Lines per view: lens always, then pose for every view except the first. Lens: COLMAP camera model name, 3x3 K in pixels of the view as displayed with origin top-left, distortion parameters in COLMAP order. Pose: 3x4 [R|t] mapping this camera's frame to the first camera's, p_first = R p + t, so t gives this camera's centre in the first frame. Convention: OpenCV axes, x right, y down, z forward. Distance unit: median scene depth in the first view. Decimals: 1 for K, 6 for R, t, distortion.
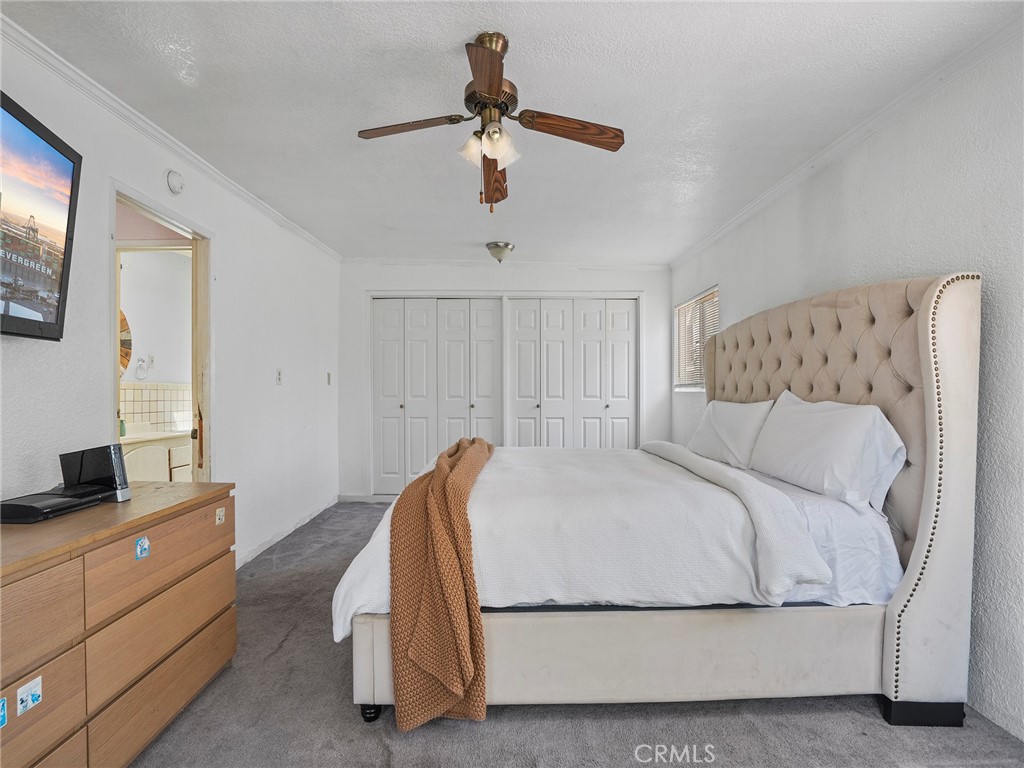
lens RADIAL K [[480.0, 0, 511.5], [0, 480.0, 386.4], [0, 0, 1]] dist [-0.044517, 0.013648]
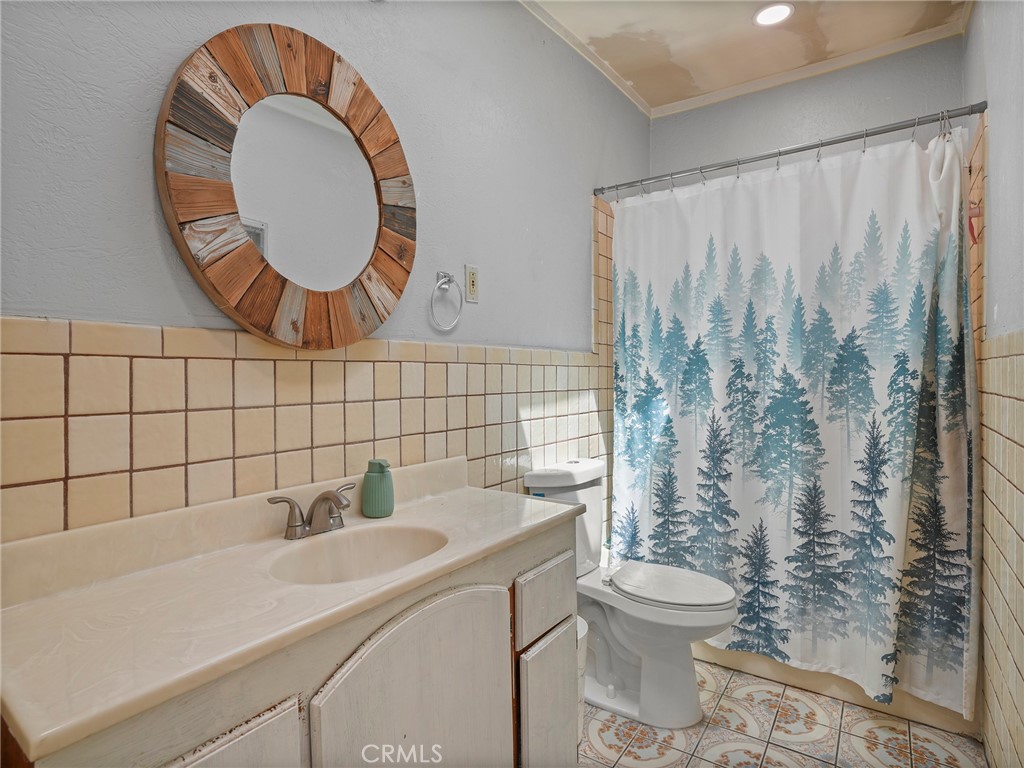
lens RADIAL K [[536.1, 0, 512.9], [0, 536.1, 376.4], [0, 0, 1]] dist [0.002271, 0.000558]
pose [[0.807282, 0.006746, -0.590128, -0.534932], [0.003067, 0.999873, 0.015626, 0.011194], [0.590158, -0.014425, 0.807159, 0.736604]]
